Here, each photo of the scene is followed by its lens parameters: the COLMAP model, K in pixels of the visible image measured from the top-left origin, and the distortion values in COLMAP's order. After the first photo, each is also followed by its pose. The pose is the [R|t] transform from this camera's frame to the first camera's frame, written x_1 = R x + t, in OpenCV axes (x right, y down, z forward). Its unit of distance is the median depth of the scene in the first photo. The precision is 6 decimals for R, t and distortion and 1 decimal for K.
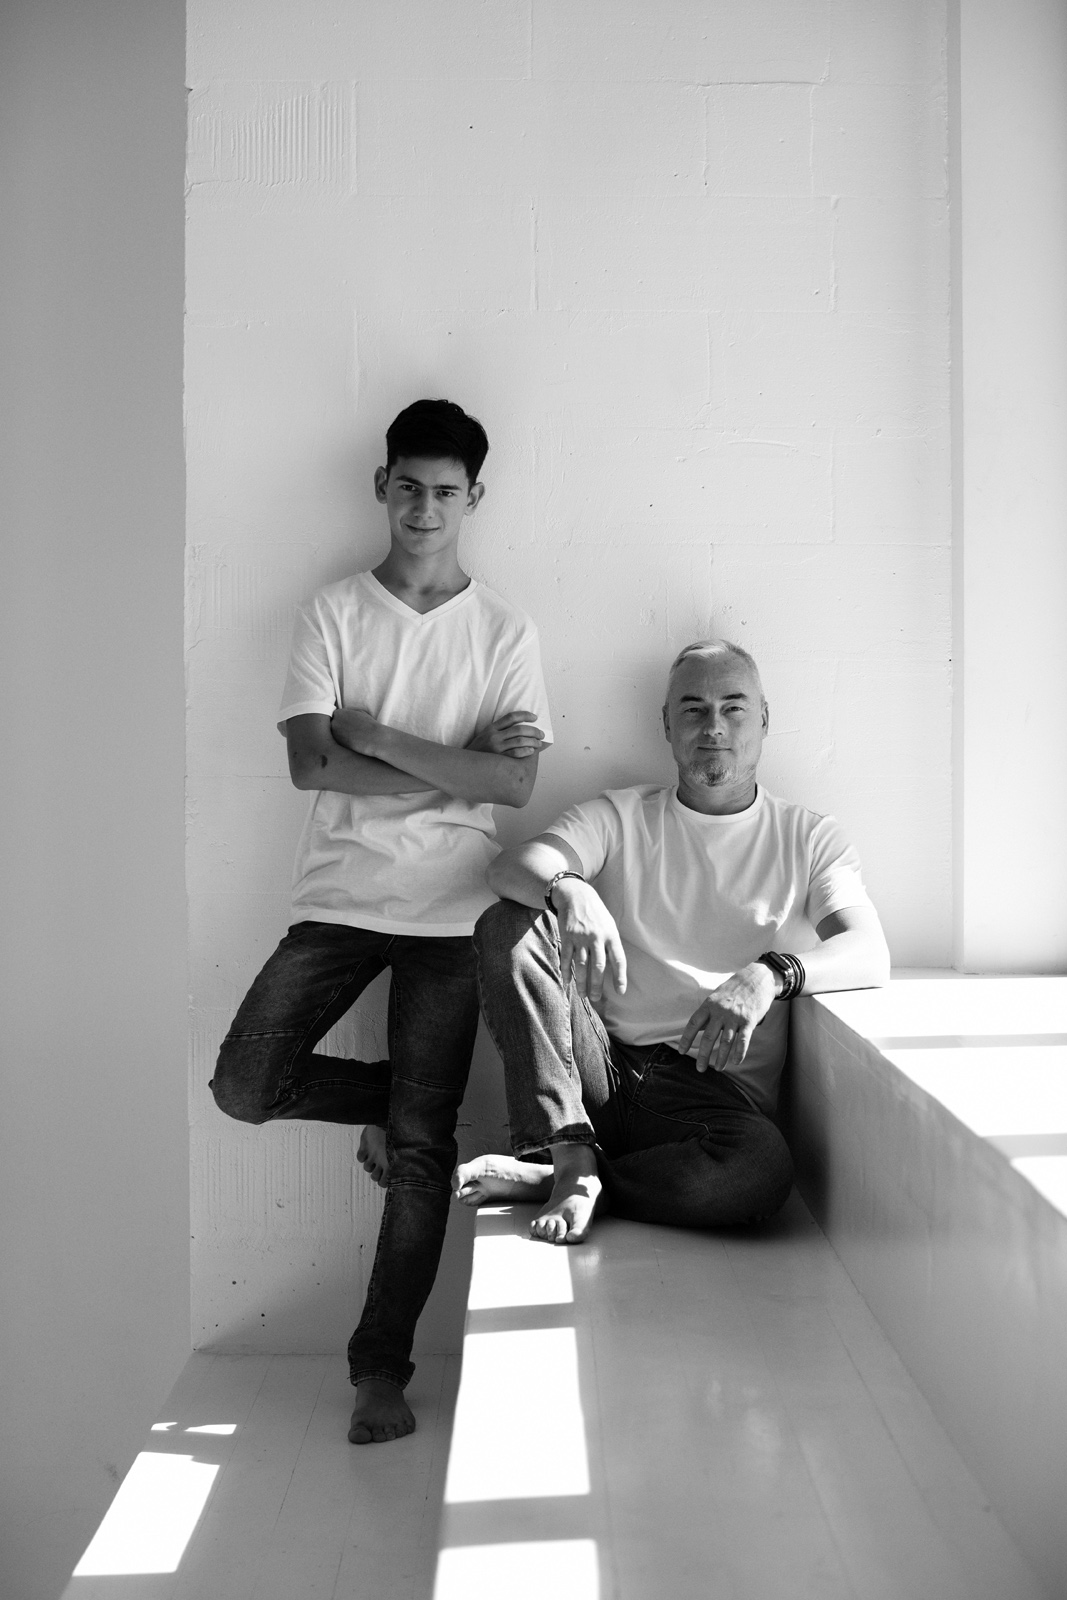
lens RADIAL K [[2220.6, 0, 541.9], [0, 2220.6, 796.2], [0, 0, 1]] dist [-0.093490, 0.000000]
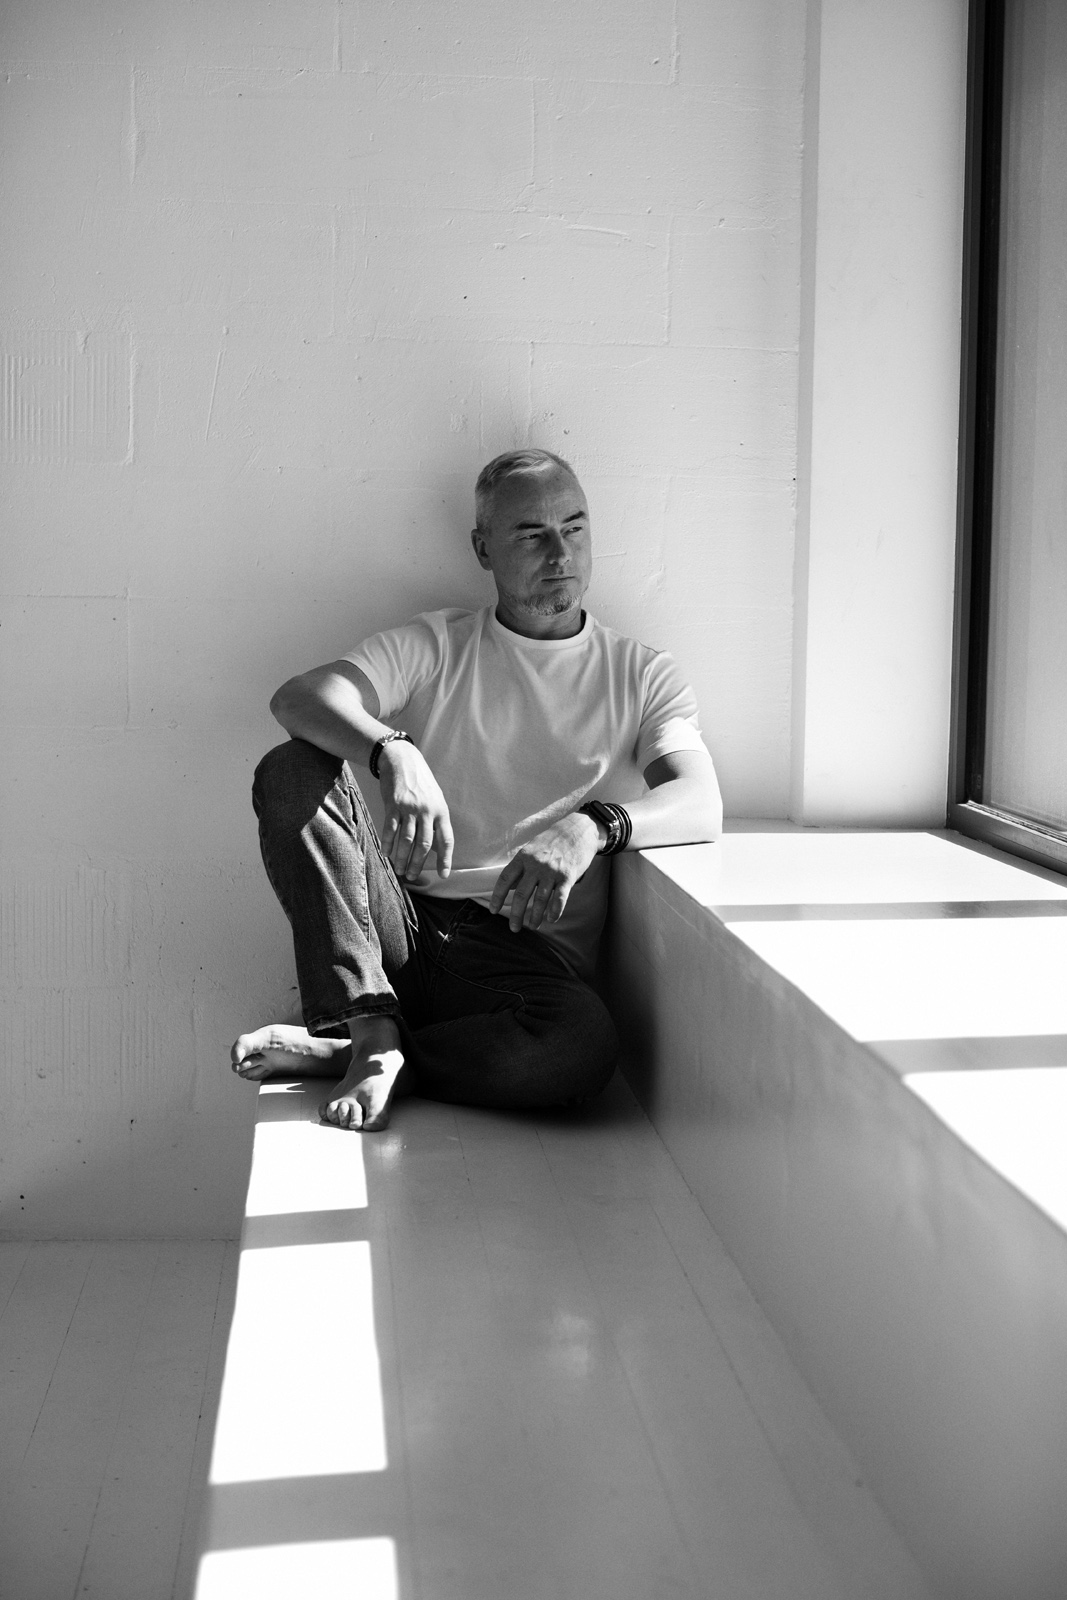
lens RADIAL K [[2220.6, 0, 505.0], [0, 2220.6, 771.3], [0, 0, 1]] dist [-0.093490, 0.000000]
pose [[0.997111, 0.010830, 0.075178, 0.000321], [-0.015886, 0.997628, 0.066981, -0.001209], [-0.074274, -0.067982, 0.994918, 0.104273]]
